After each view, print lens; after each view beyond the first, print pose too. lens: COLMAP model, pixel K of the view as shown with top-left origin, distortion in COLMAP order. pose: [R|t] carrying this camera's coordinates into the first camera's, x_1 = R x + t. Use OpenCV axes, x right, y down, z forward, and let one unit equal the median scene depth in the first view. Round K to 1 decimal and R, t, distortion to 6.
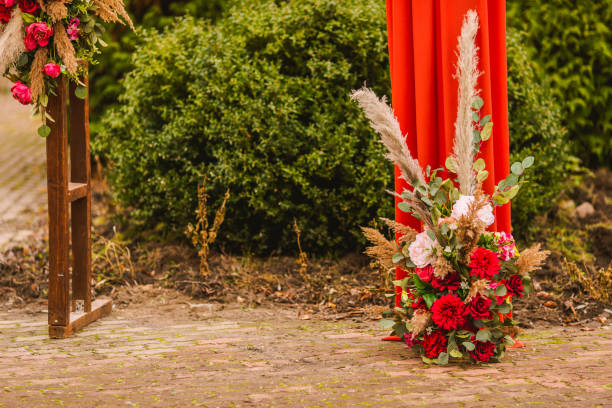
lens RADIAL K [[2217.5, 0, 306.0], [0, 2217.5, 204.0], [0, 0, 1]] dist [1.155381, -22.481956]
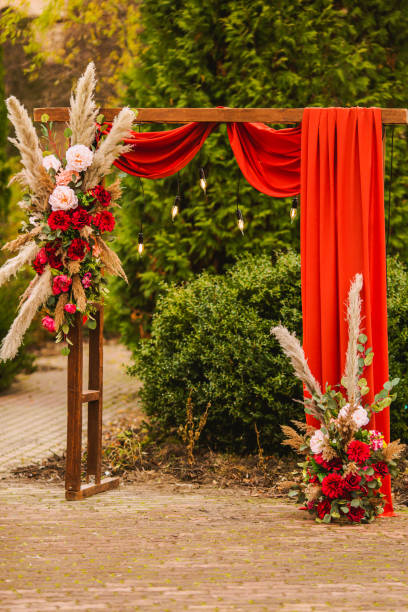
lens RADIAL K [[2307.4, 0, 205.5], [0, 2307.4, 321.7], [0, 0, 1]] dist [1.263288, -27.761929]
pose [[0.990407, 0.026786, -0.135558, 0.147669], [-0.035413, 0.997470, -0.061632, 0.031521], [0.133564, 0.065842, 0.988851, -0.383934]]
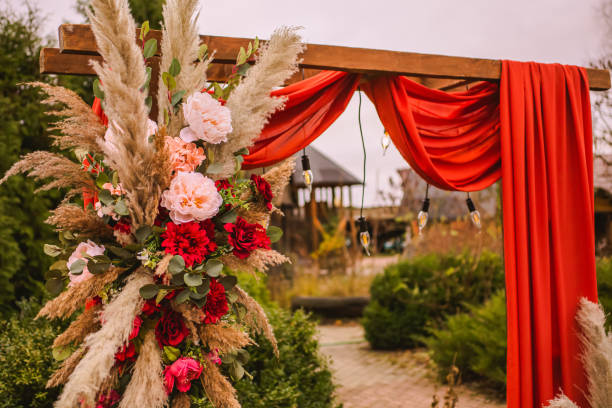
lens RADIAL K [[816.9, 0, 297.1], [0, 816.9, 203.0], [0, 0, 1]] dist [0.095840, -0.044591]
pose [[0.782141, 0.002517, 0.623097, -0.210496], [0.108592, 0.984138, -0.140285, -0.075037], [-0.613566, 0.177386, 0.769461, 0.660634]]
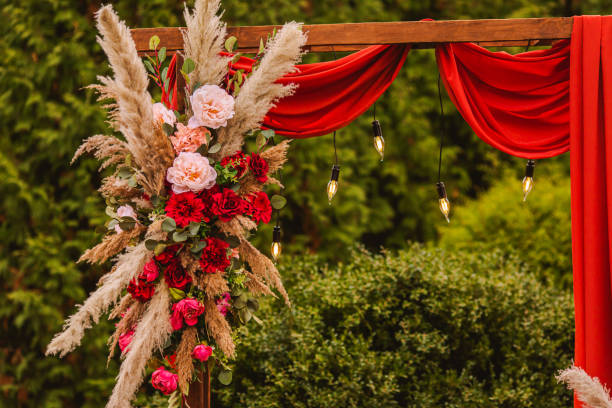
lens RADIAL K [[2258.0, 0, 306.0], [0, 2258.0, 204.0], [0, 0, 1]] dist [1.041183, -5.008706]
pose [[0.989478, -0.015227, 0.143876, -0.169749], [0.032107, 0.992760, -0.115742, -0.011647], [-0.141072, 0.119144, 0.982804, 0.104348]]
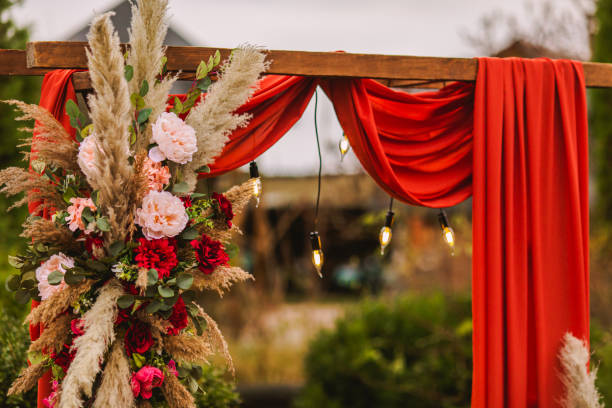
lens RADIAL K [[2307.4, 0, 306.0], [0, 2307.4, 204.0], [0, 0, 1]] dist [1.263288, -27.761929]
pose [[0.721430, 0.010064, 0.692415, -0.512501], [0.091327, 0.989778, -0.109540, -0.038686], [-0.686439, 0.142262, 0.713136, 0.357758]]
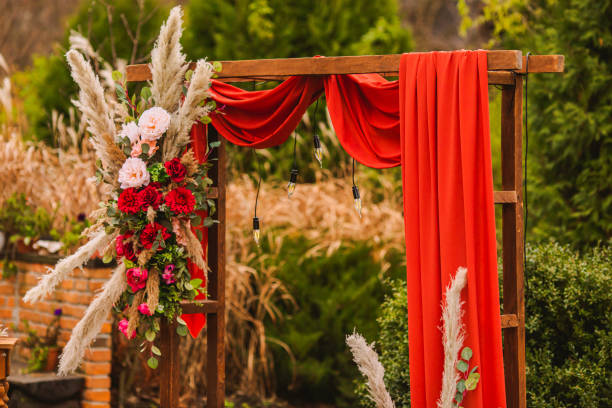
lens RADIAL K [[2258.0, 0, 306.0], [0, 2258.0, 204.0], [0, 0, 1]] dist [1.041183, -5.008706]
pose [[0.885125, 0.015423, -0.465098, 0.428528], [-0.069123, 0.992721, -0.098630, -0.003169], [0.460191, 0.119449, 0.879748, 0.003132]]
